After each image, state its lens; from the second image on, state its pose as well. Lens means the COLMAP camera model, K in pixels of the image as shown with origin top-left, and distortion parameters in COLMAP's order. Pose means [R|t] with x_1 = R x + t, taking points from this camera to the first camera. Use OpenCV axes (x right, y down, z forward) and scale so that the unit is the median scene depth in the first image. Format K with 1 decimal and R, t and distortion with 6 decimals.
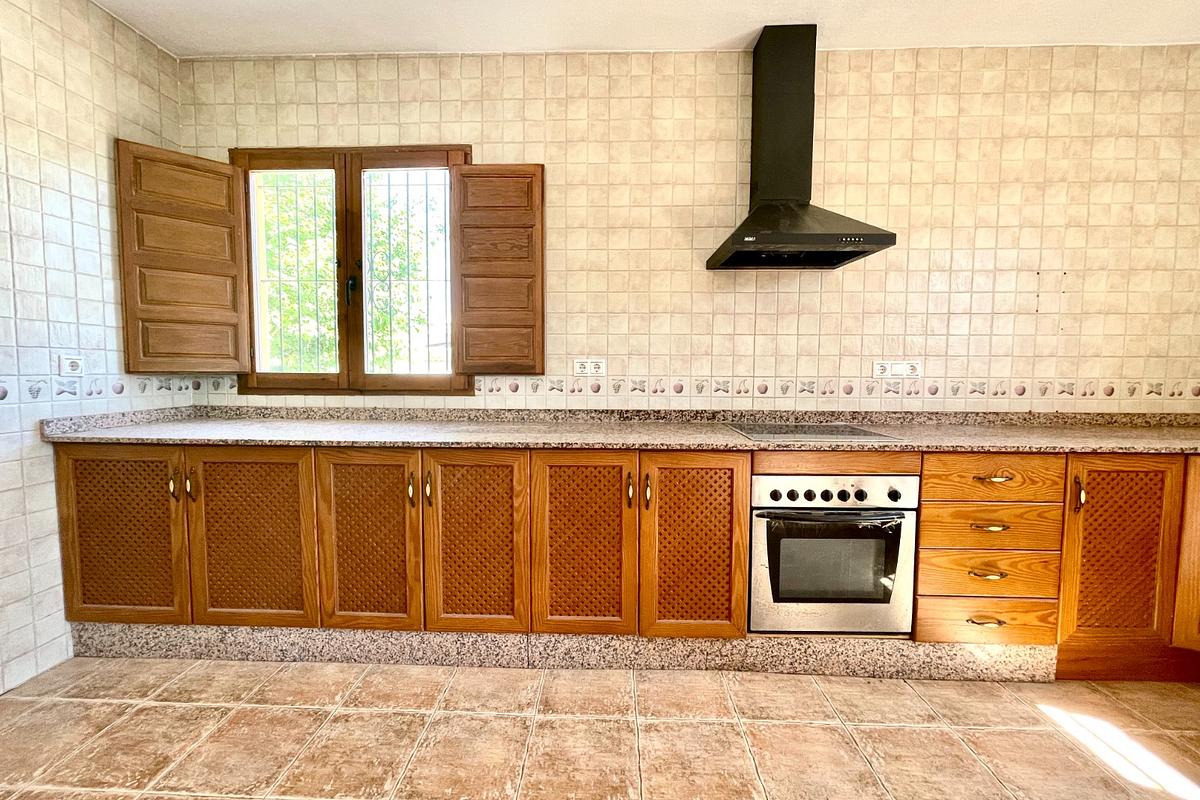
lens RADIAL K [[486.9, 0, 595.1], [0, 486.9, 397.6], [0, 0, 1]] dist [-0.001216, 0.000314]
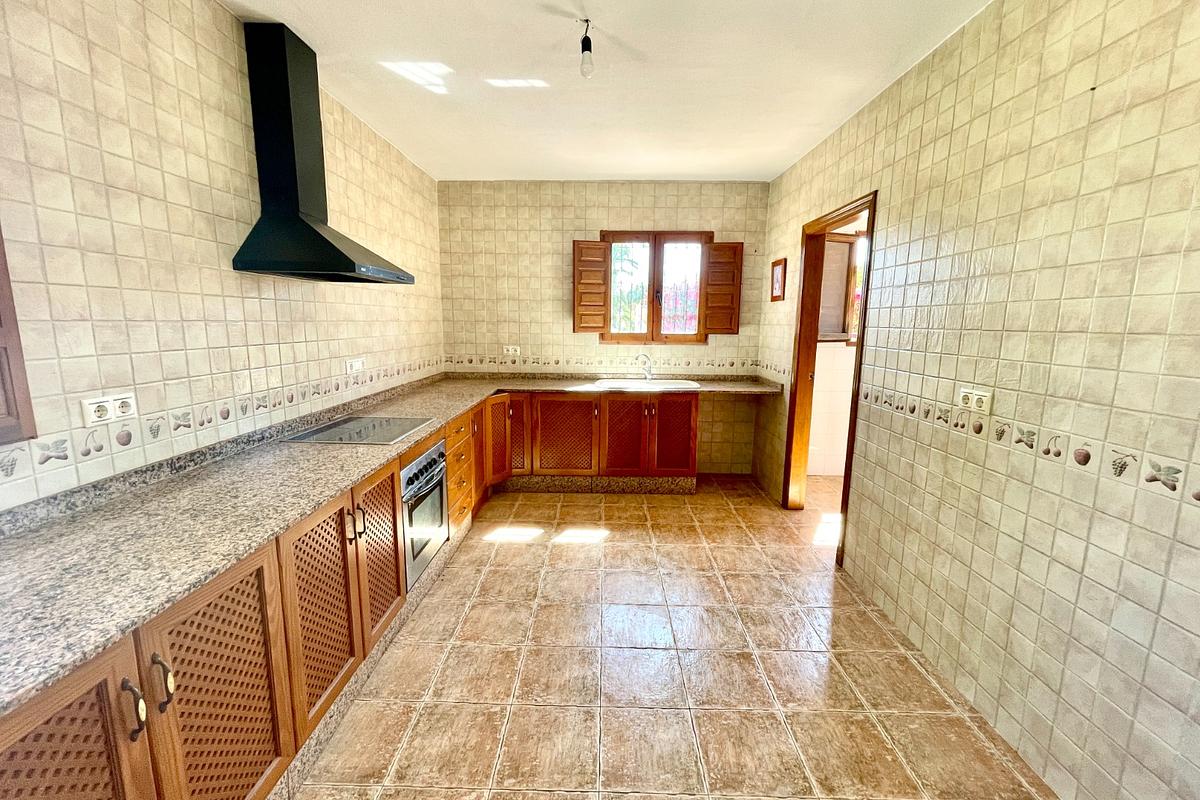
lens RADIAL K [[486.9, 0, 595.1], [0, 486.9, 397.6], [0, 0, 1]] dist [-0.001216, 0.000314]
pose [[-0.013563, -0.162368, 0.986637, -0.650709], [0.051996, 0.985278, 0.162859, -0.148981], [-0.998555, 0.053510, -0.004921, 0.388928]]
